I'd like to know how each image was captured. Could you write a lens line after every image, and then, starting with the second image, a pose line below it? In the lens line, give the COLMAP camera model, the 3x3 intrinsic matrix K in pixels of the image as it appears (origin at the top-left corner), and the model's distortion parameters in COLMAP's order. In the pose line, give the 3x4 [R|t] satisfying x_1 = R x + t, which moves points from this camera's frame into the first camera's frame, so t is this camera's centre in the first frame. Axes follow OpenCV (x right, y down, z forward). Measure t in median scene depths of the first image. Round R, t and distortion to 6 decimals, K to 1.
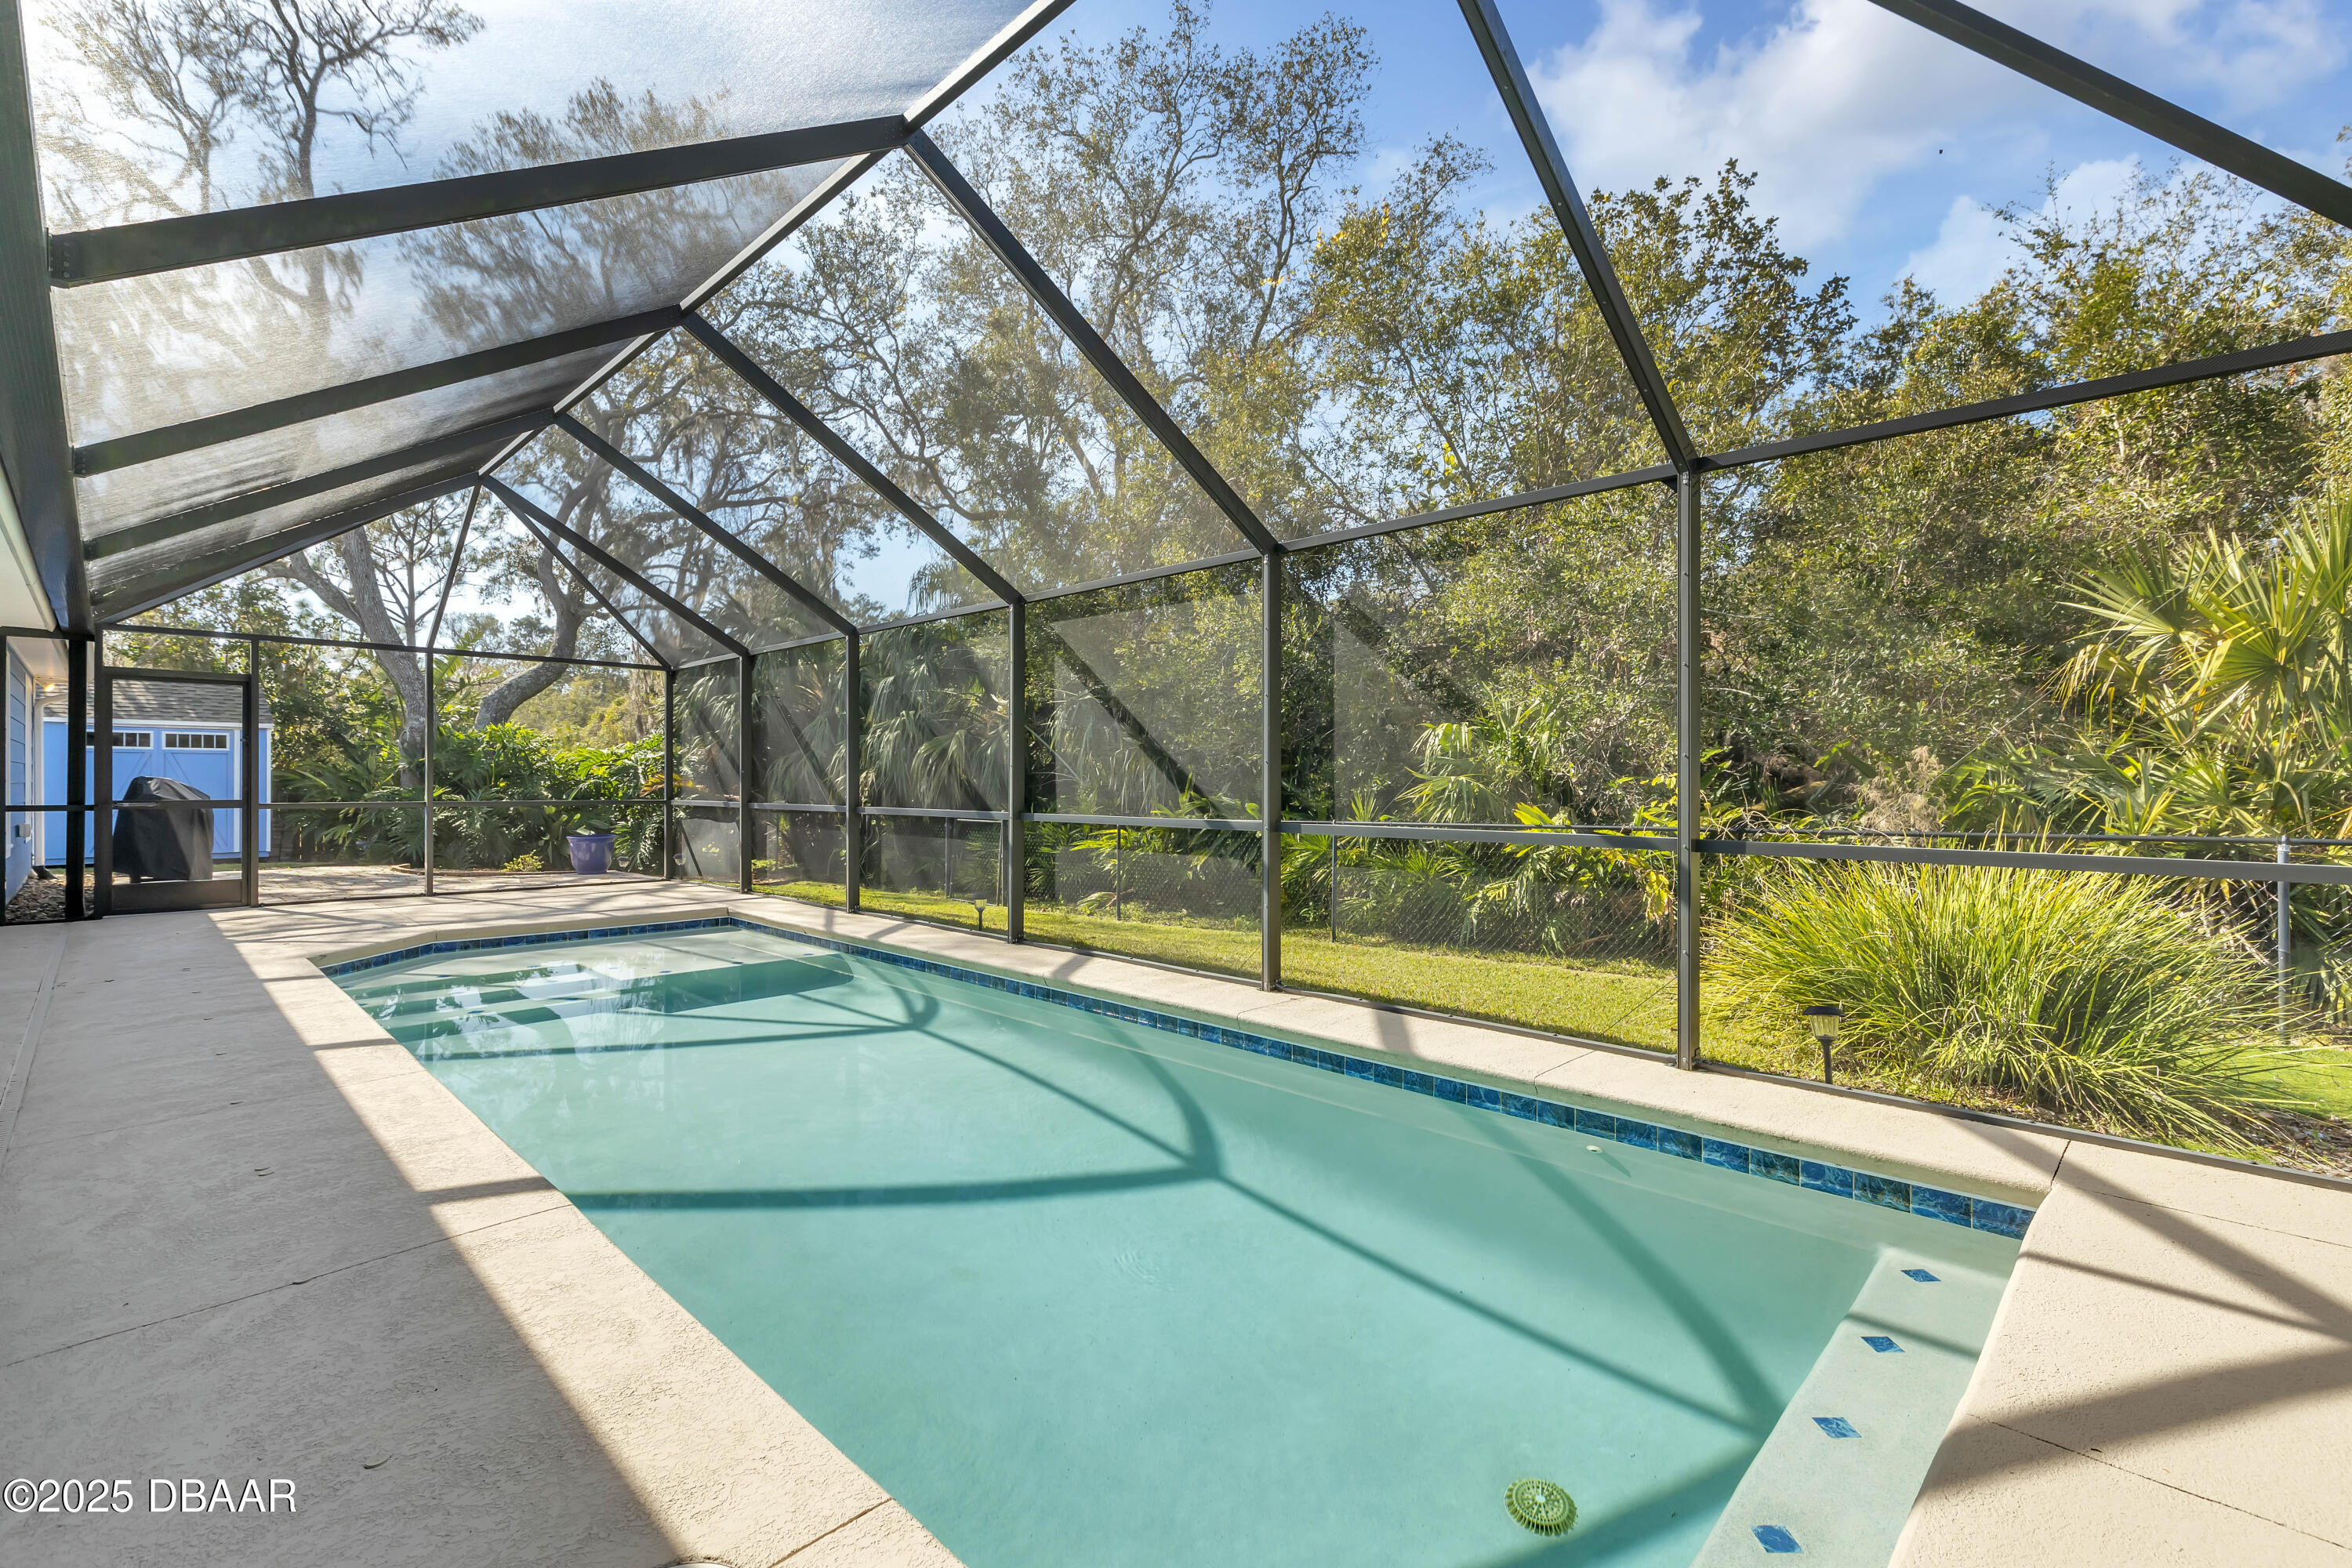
lens RADIAL K [[1058.3, 0, 1153.1], [0, 1058.3, 776.7], [0, 0, 1]] dist [0.004792, 0.002045]
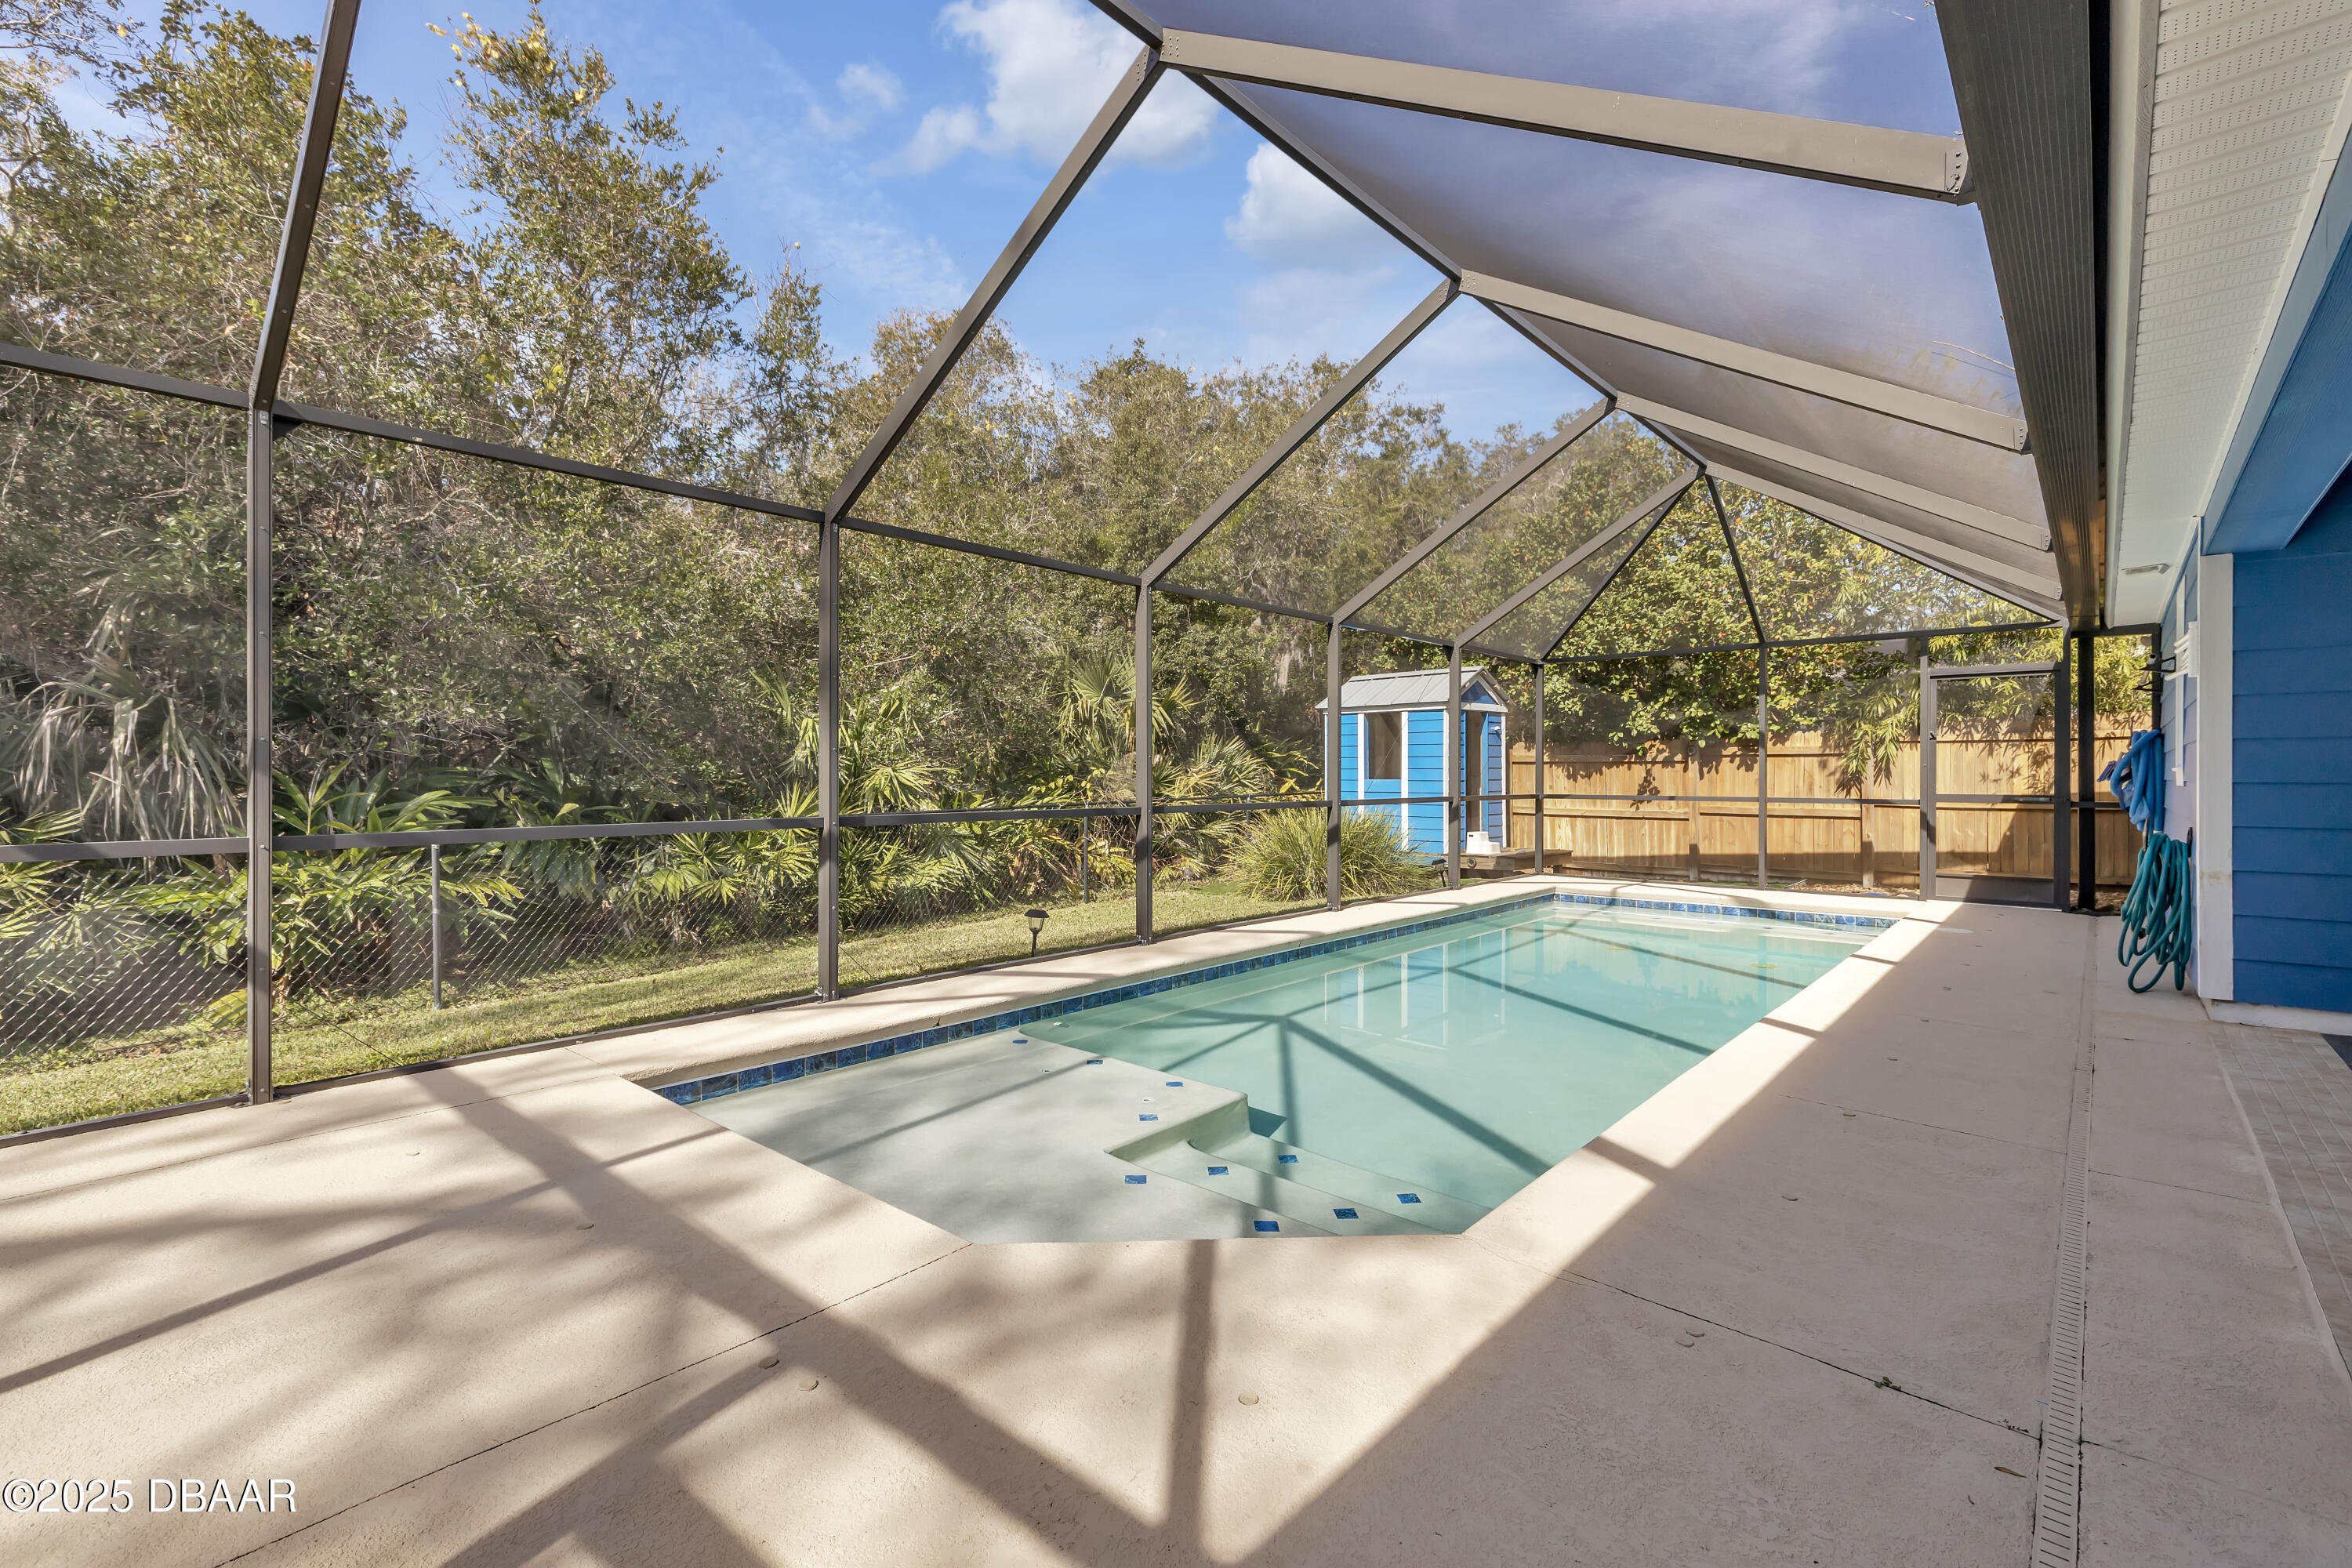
lens RADIAL K [[1058.3, 0, 1164.4], [0, 1058.3, 778.7], [0, 0, 1]] dist [0.004792, 0.002045]
pose [[-0.070127, -0.010759, 0.997480, -0.842535], [-0.002481, 0.999941, 0.010611, -0.003093], [-0.997535, -0.001731, -0.070150, 0.780218]]
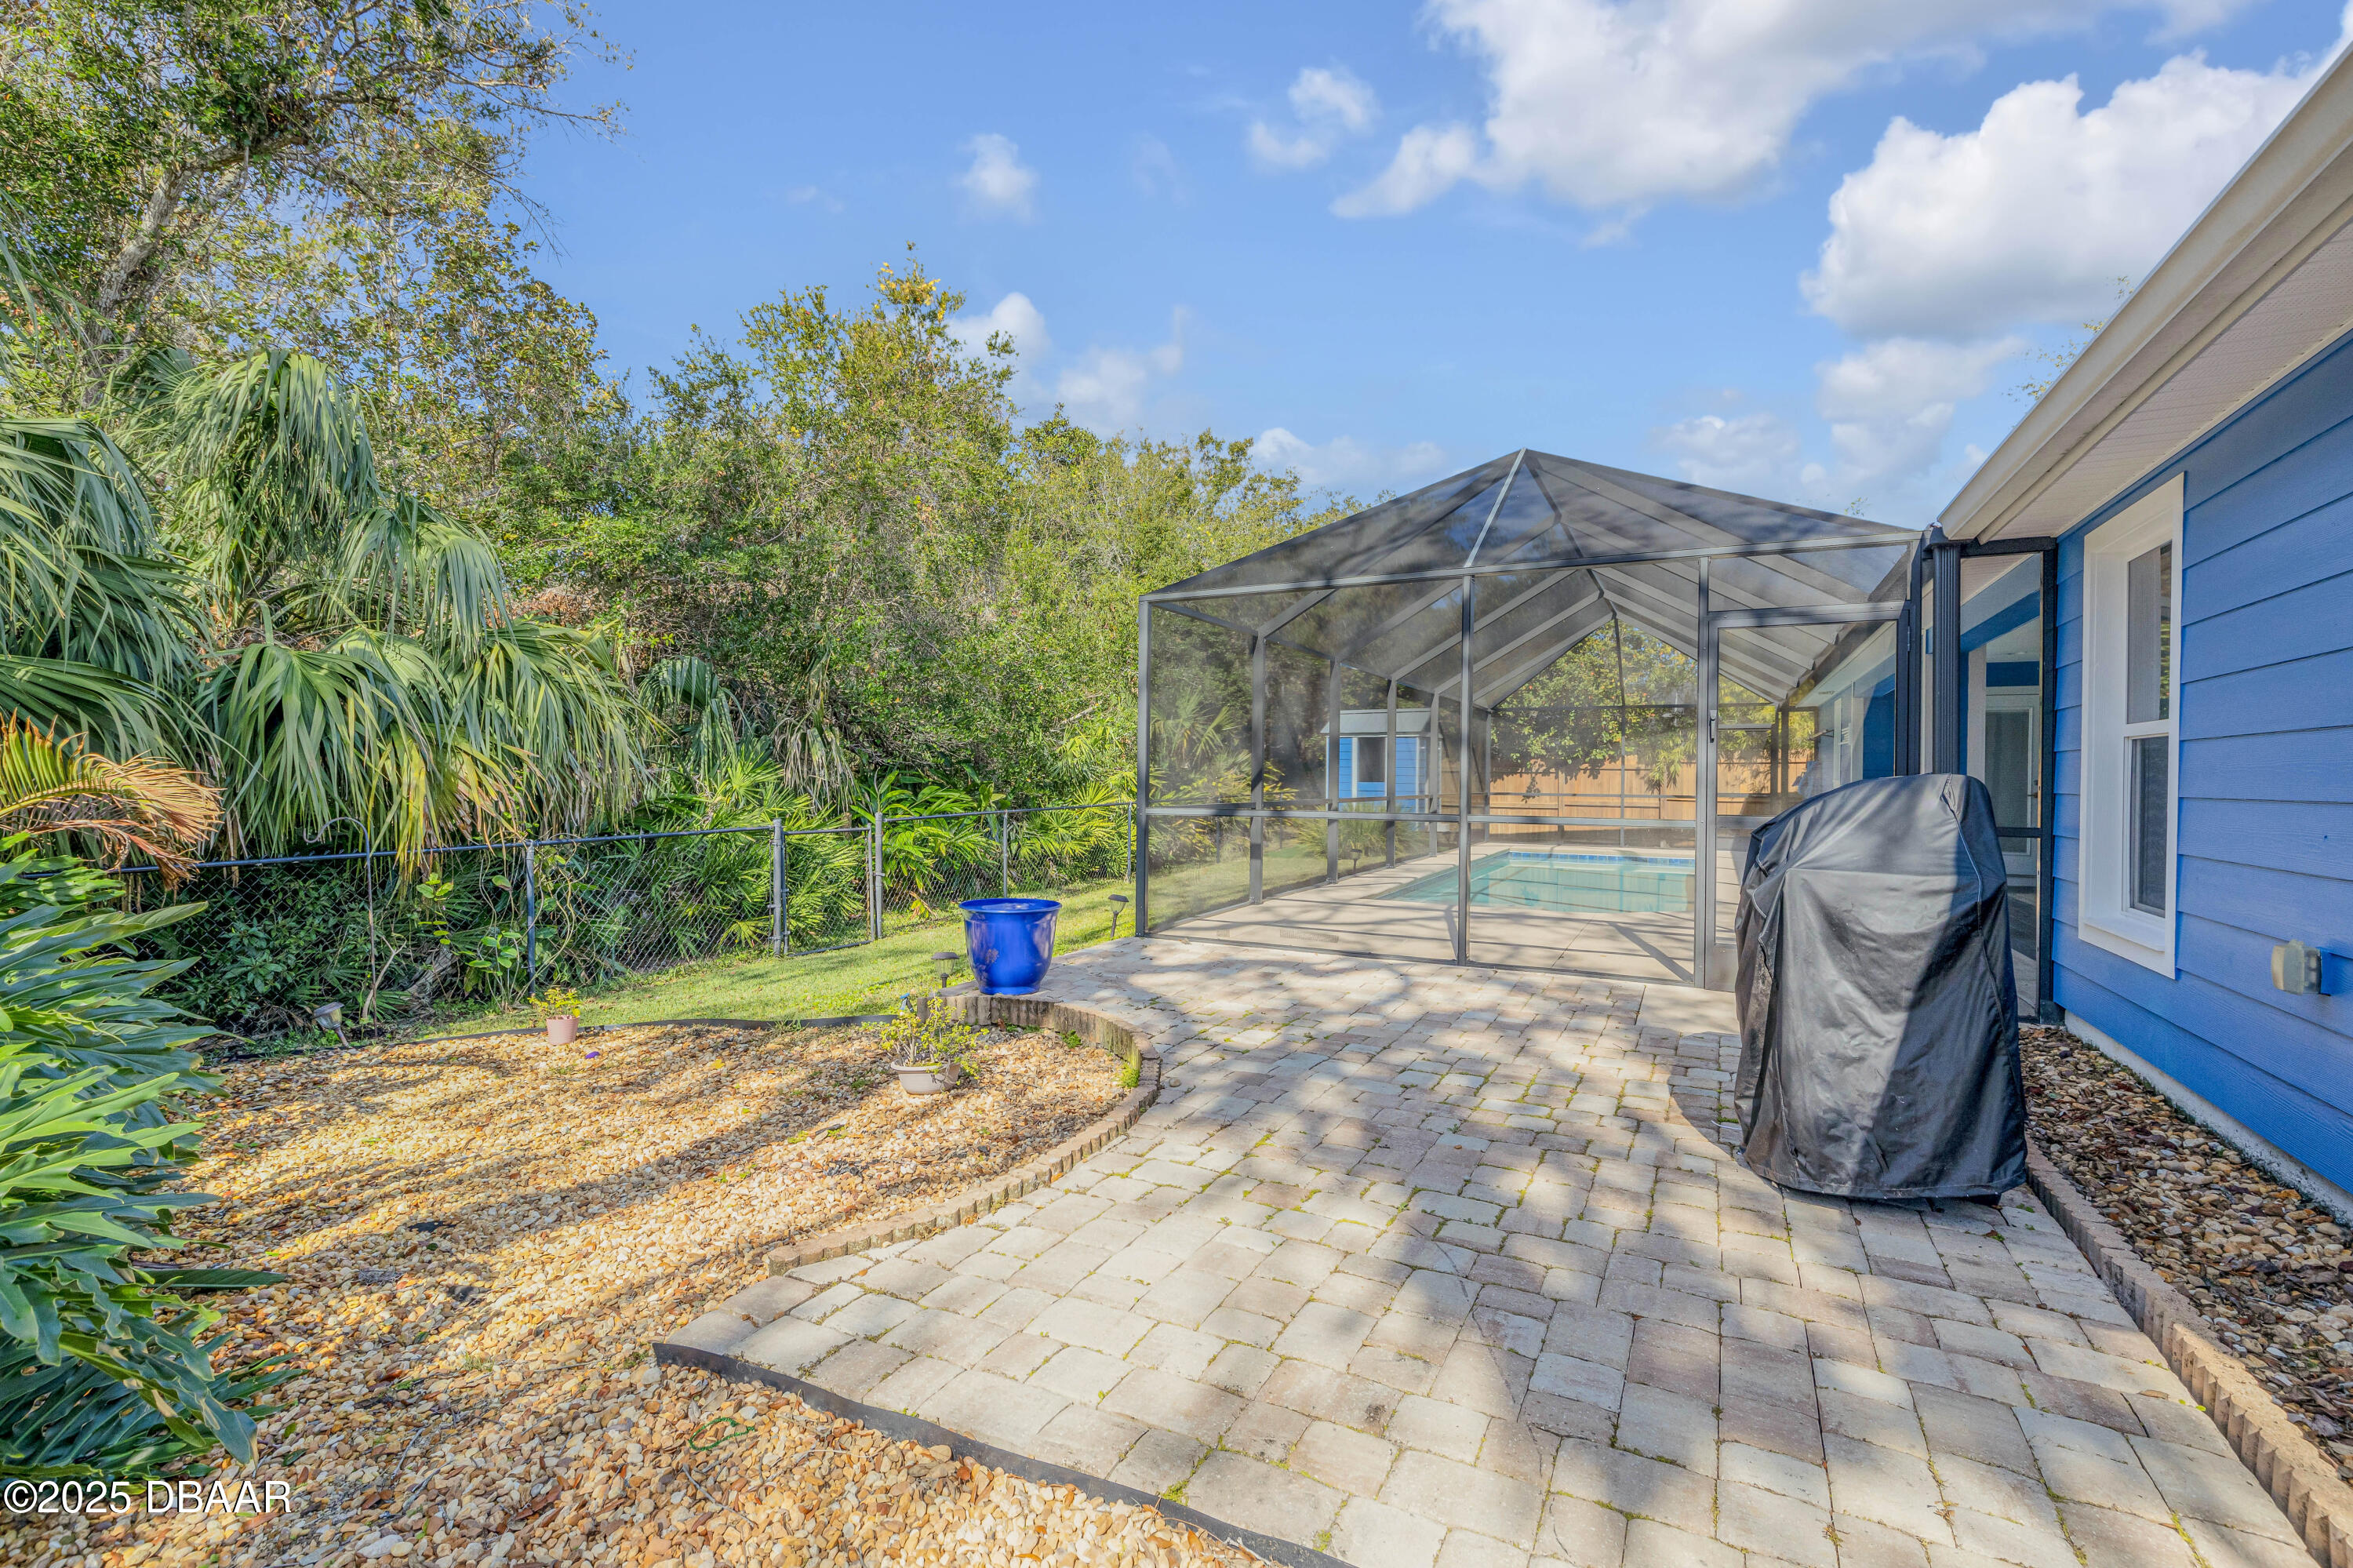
lens RADIAL K [[1058.8, 0, 1179.9], [0, 1058.8, 785.2], [0, 0, 1]] dist [0.004792, 0.002045]
pose [[-0.326042, -0.016240, 0.945216, -1.290353], [-0.014831, 0.999817, 0.012063, -0.001353], [-0.945239, -0.010086, -0.326223, 1.407951]]
